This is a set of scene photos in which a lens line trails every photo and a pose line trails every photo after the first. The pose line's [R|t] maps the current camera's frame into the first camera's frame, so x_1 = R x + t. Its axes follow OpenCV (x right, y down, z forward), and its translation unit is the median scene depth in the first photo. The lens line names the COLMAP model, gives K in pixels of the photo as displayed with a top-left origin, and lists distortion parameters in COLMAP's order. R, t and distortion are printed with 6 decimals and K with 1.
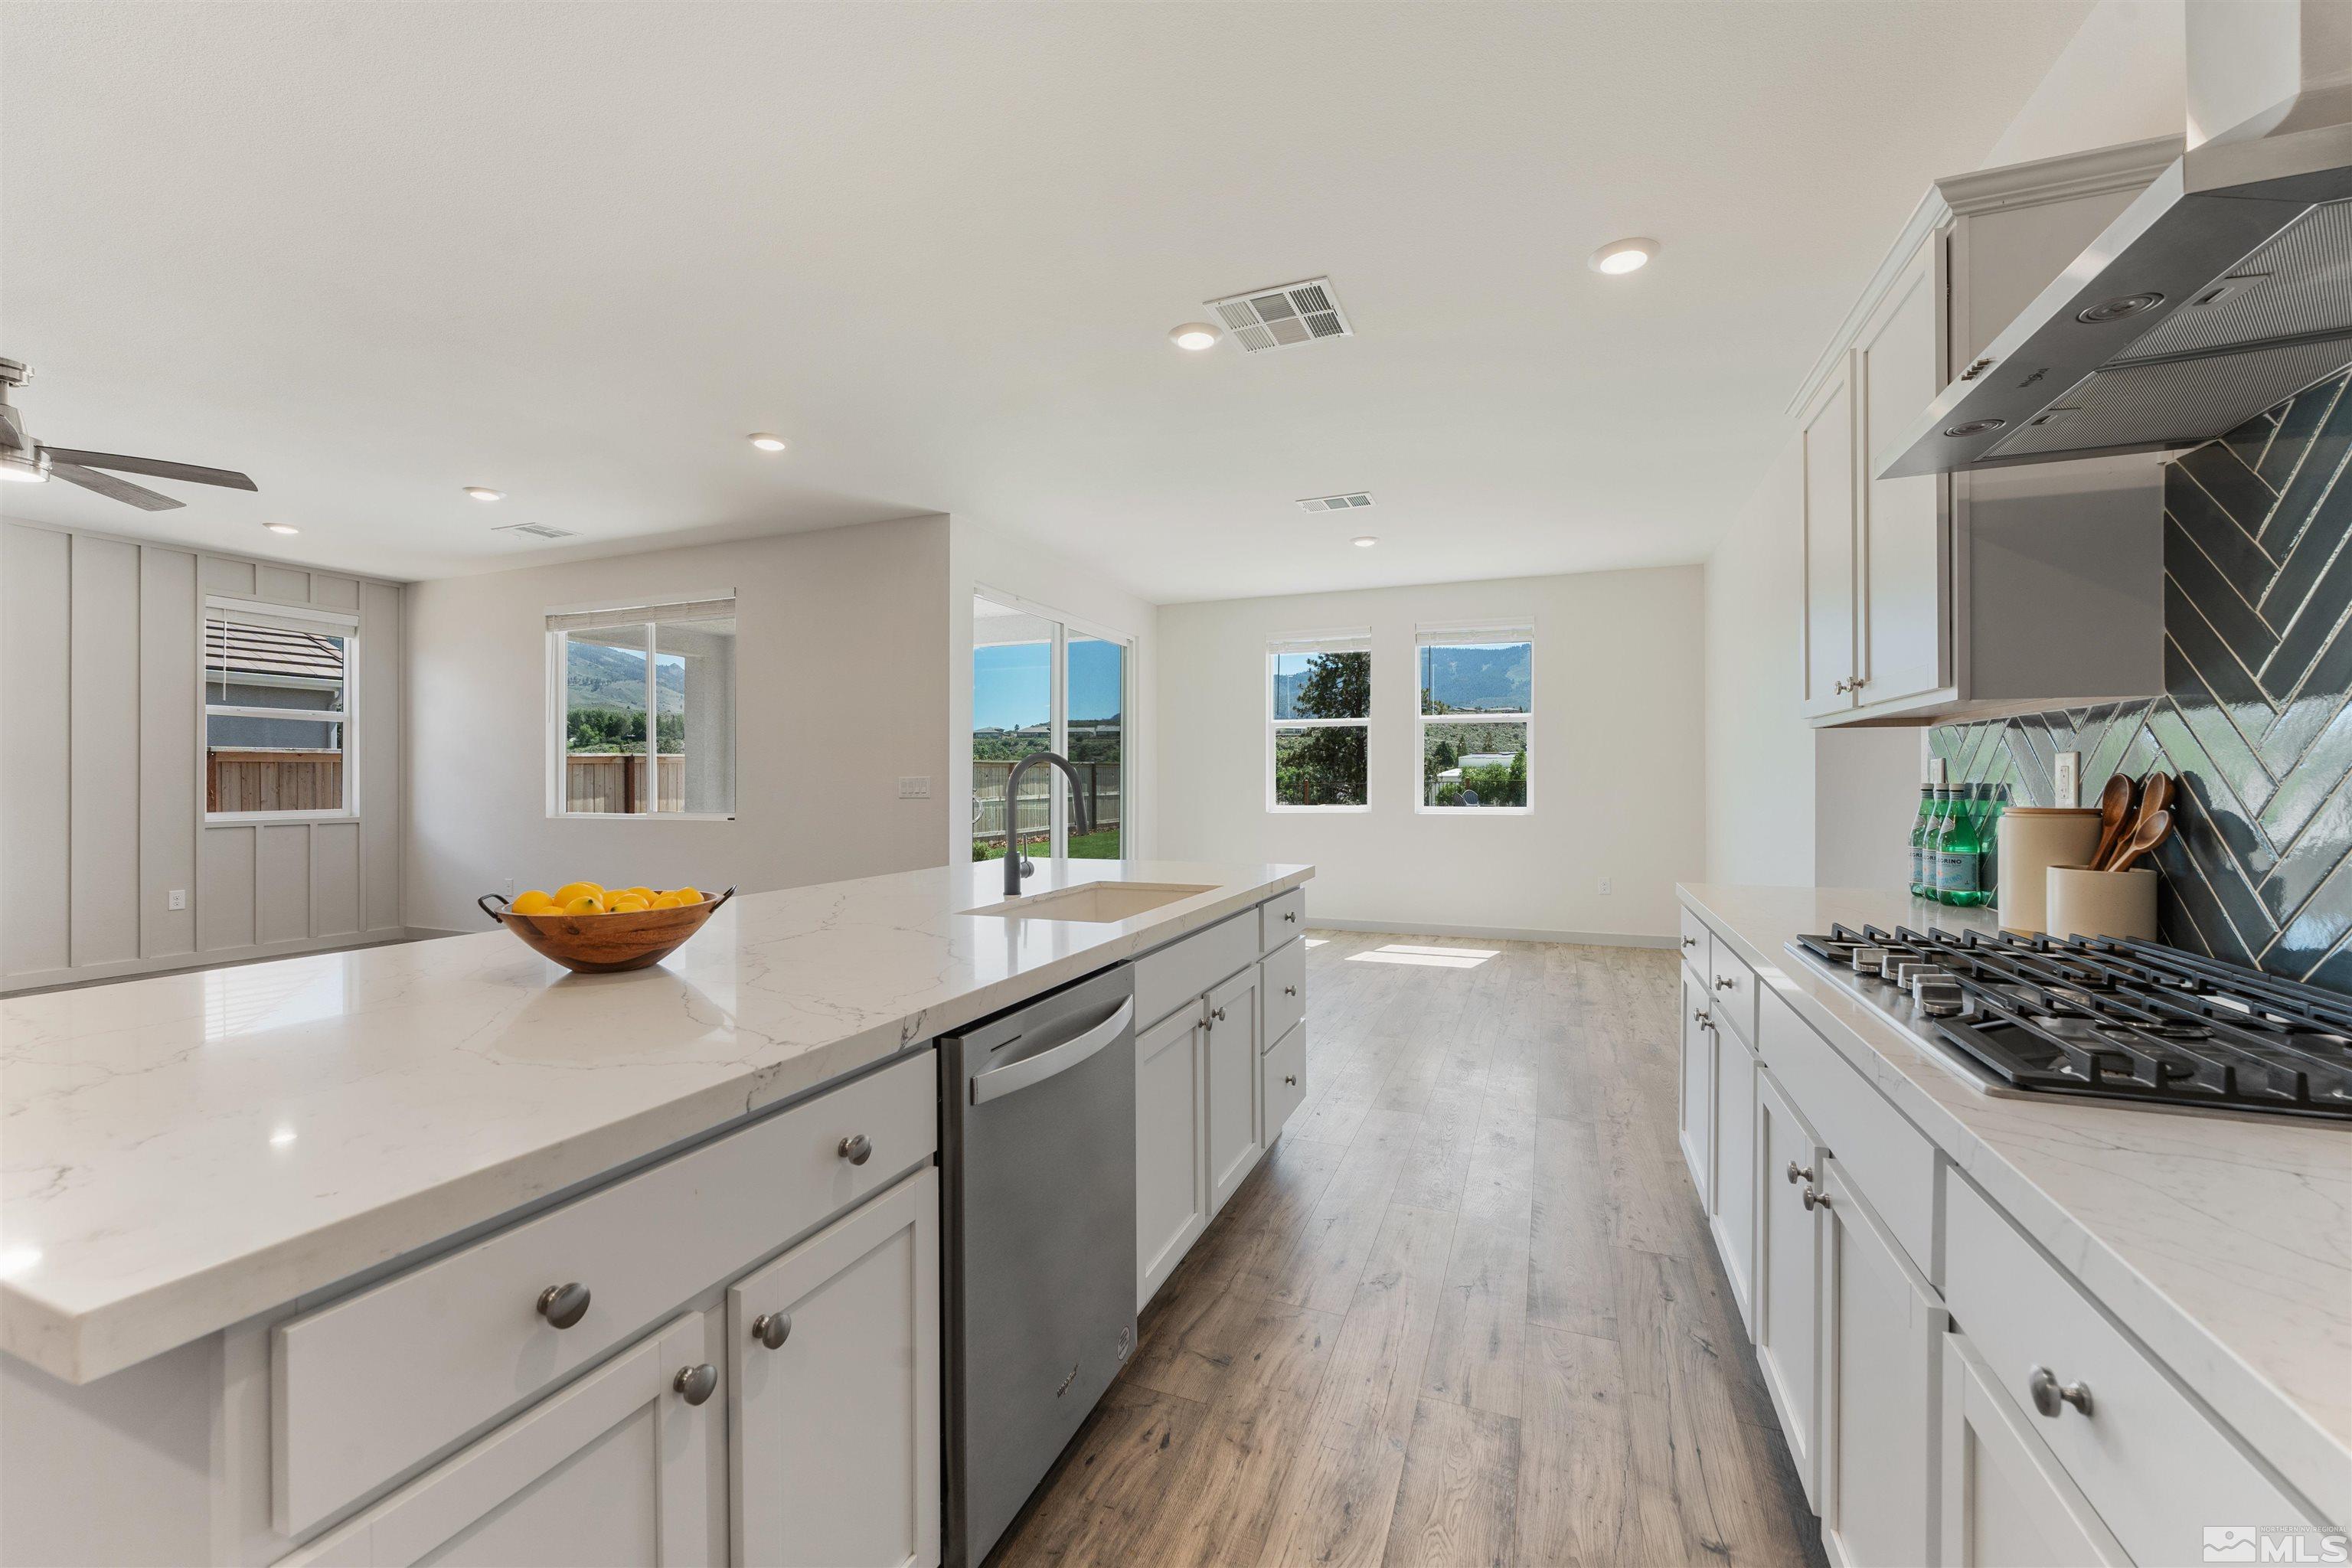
lens RADIAL K [[939.0, 0, 1177.3], [0, 939.0, 775.3], [0, 0, 1]] dist [-0.002898, 0.000179]
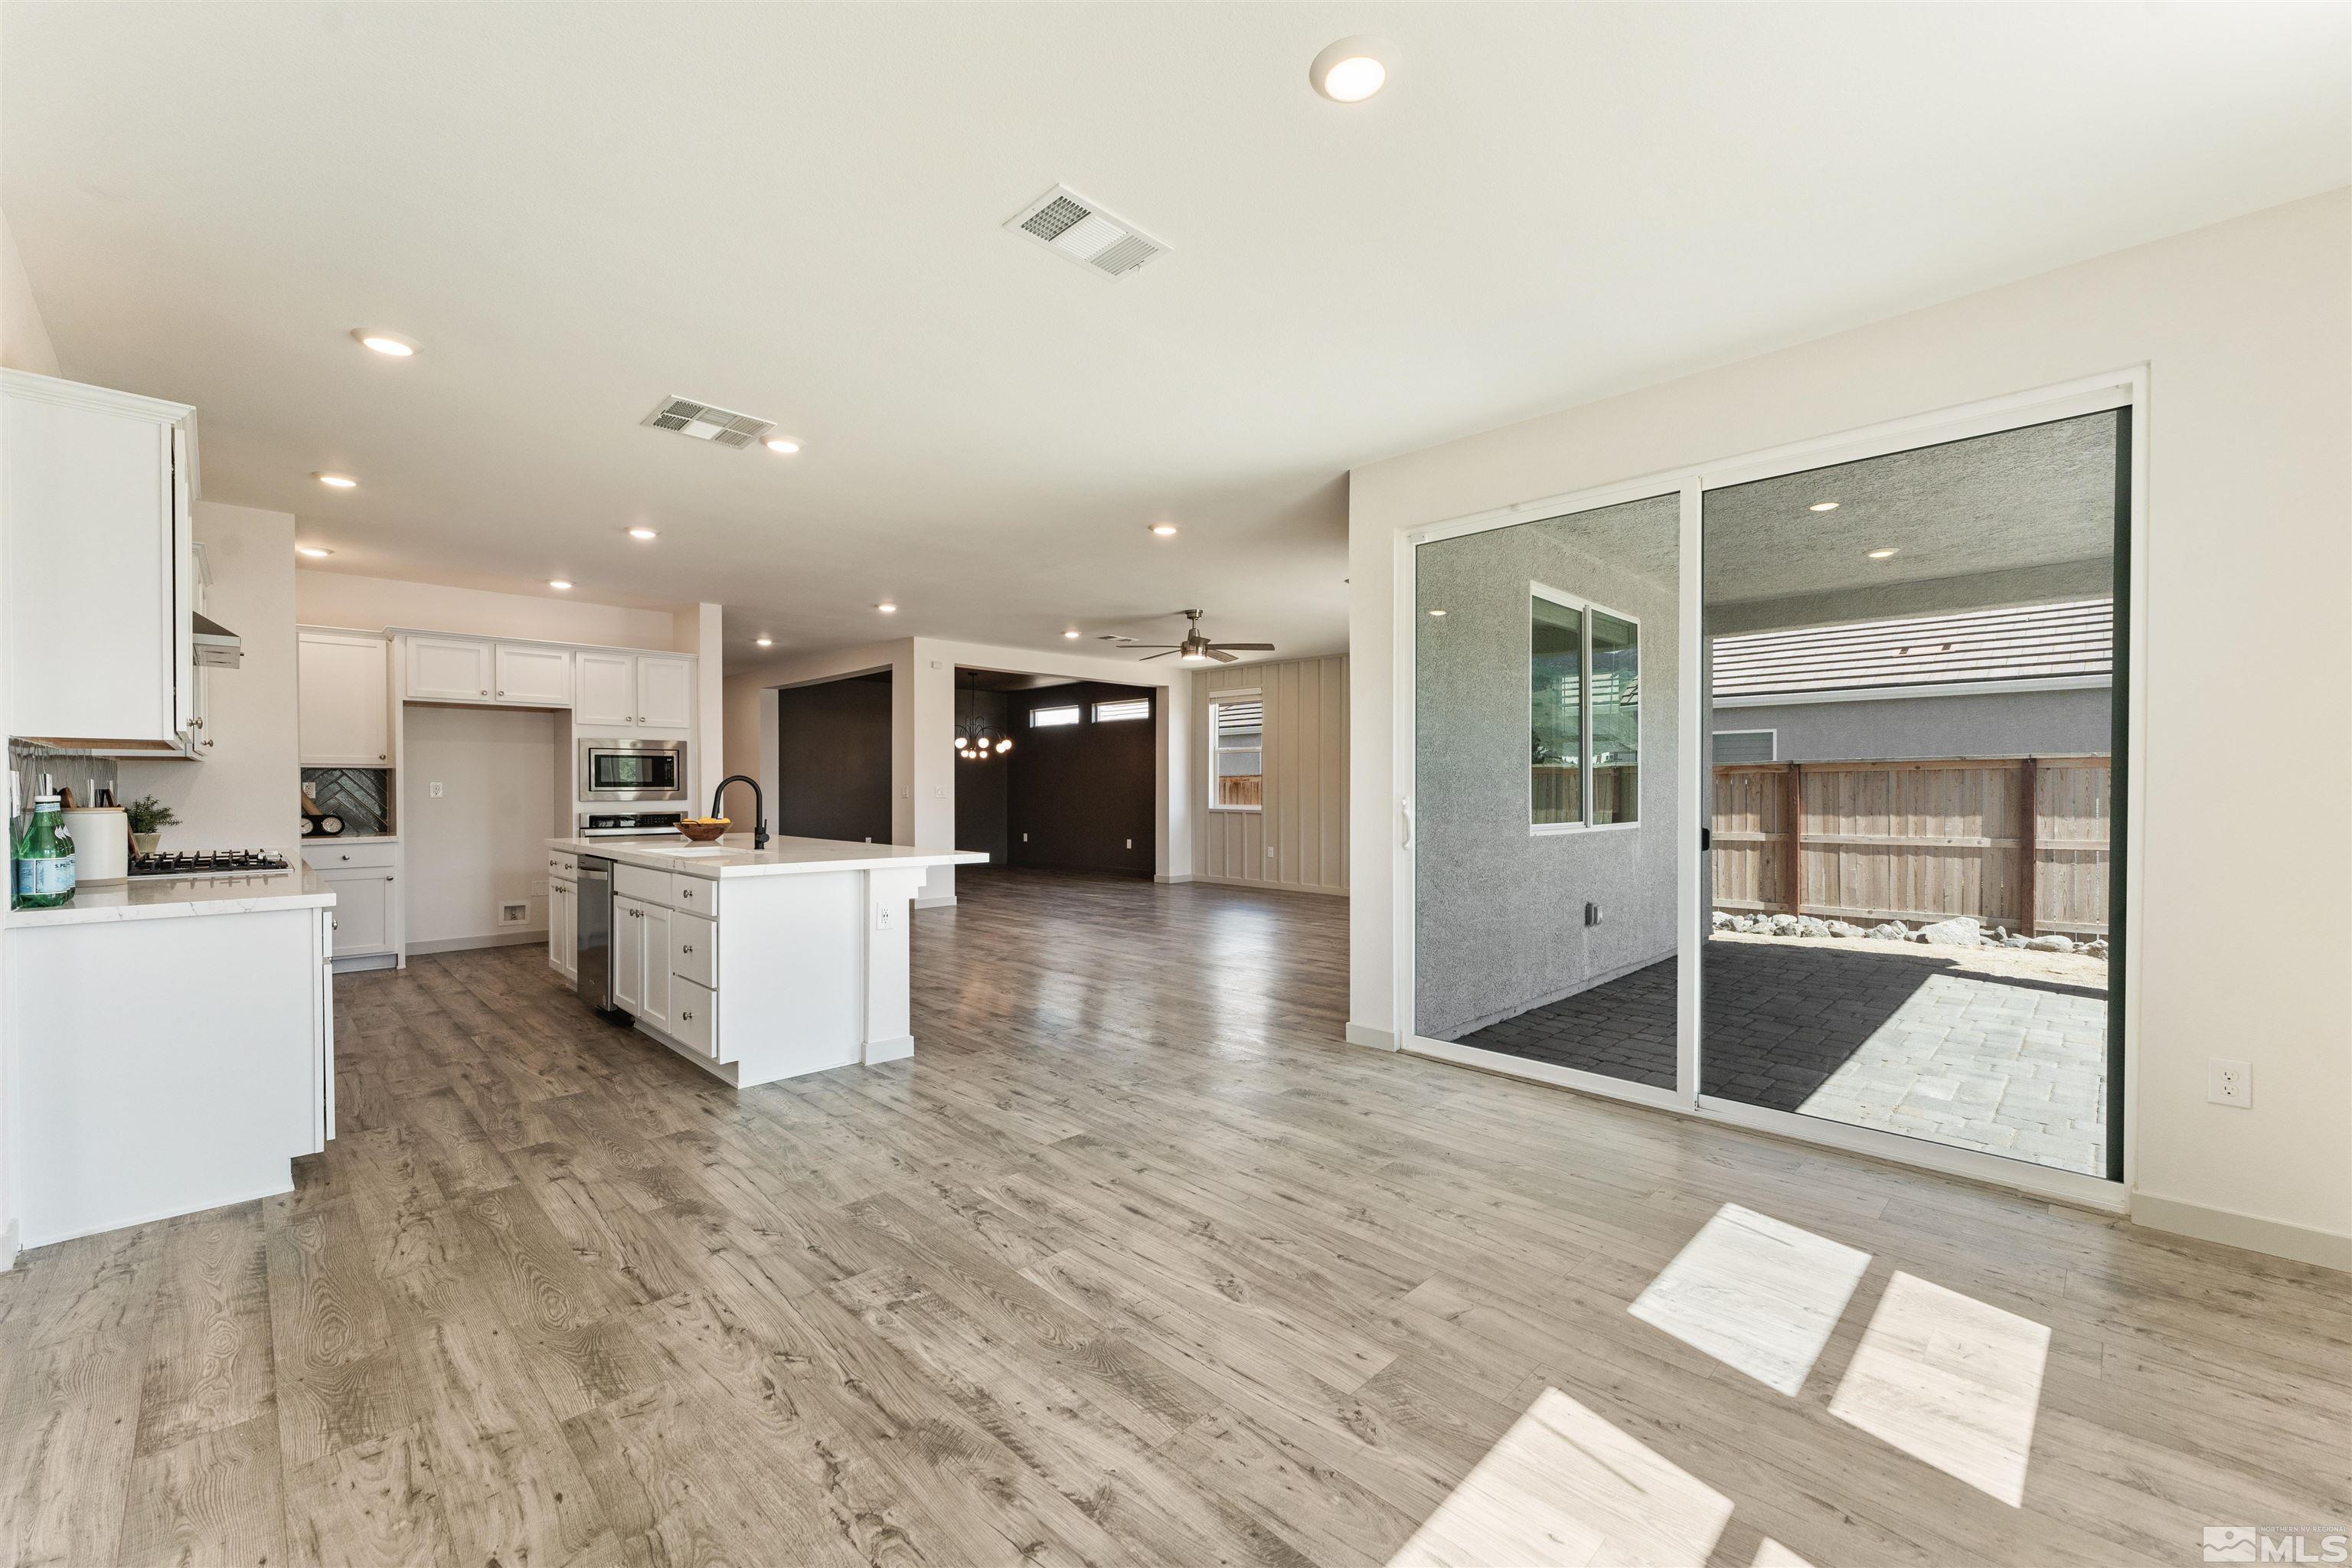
lens RADIAL K [[939.0, 0, 1184.3], [0, 939.0, 791.8], [0, 0, 1]] dist [-0.002898, 0.000179]
pose [[-0.387337, 0.005864, -0.921919, 1.816332], [0.006537, 0.999972, 0.003614, 0.013814], [0.921915, -0.004627, -0.387365, 3.668928]]
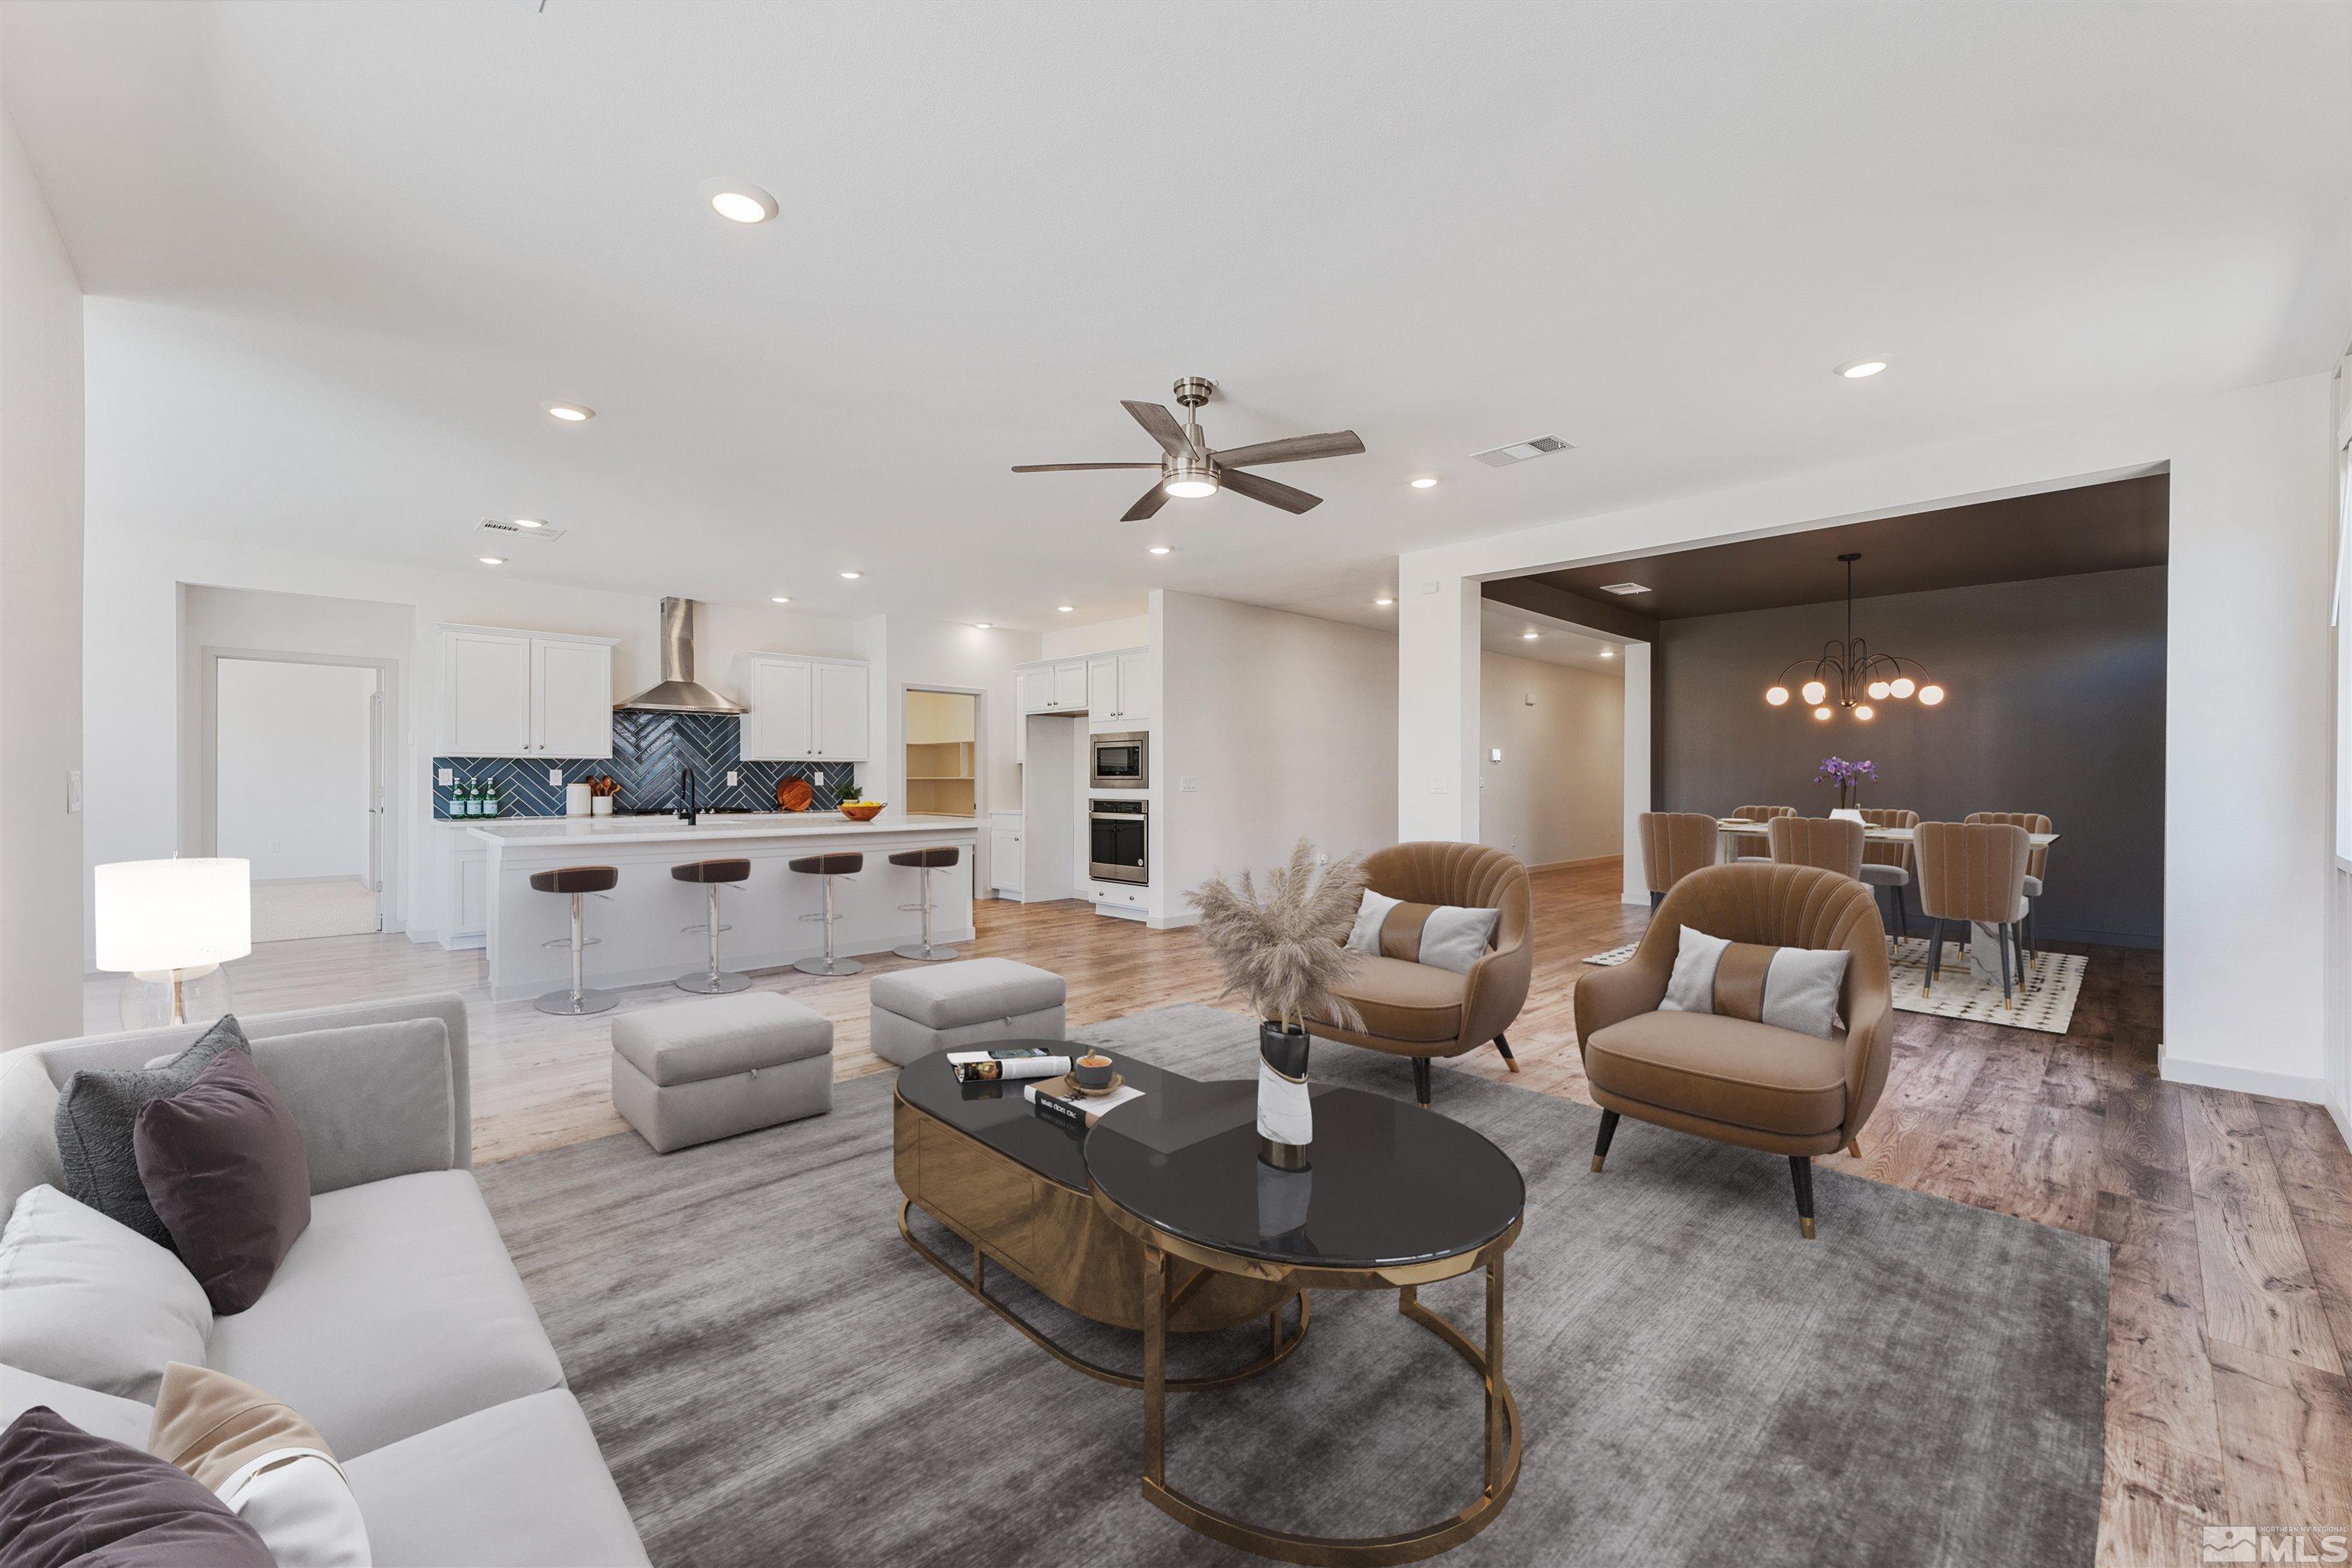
lens RADIAL K [[939.0, 0, 1174.0], [0, 939.0, 789.4], [0, 0, 1]] dist [-0.002898, 0.000179]
pose [[-0.913647, -0.005013, 0.406478, -3.249604], [-0.003036, 0.999980, 0.005508, 0.030411], [-0.406498, 0.003798, -0.913644, 3.855826]]
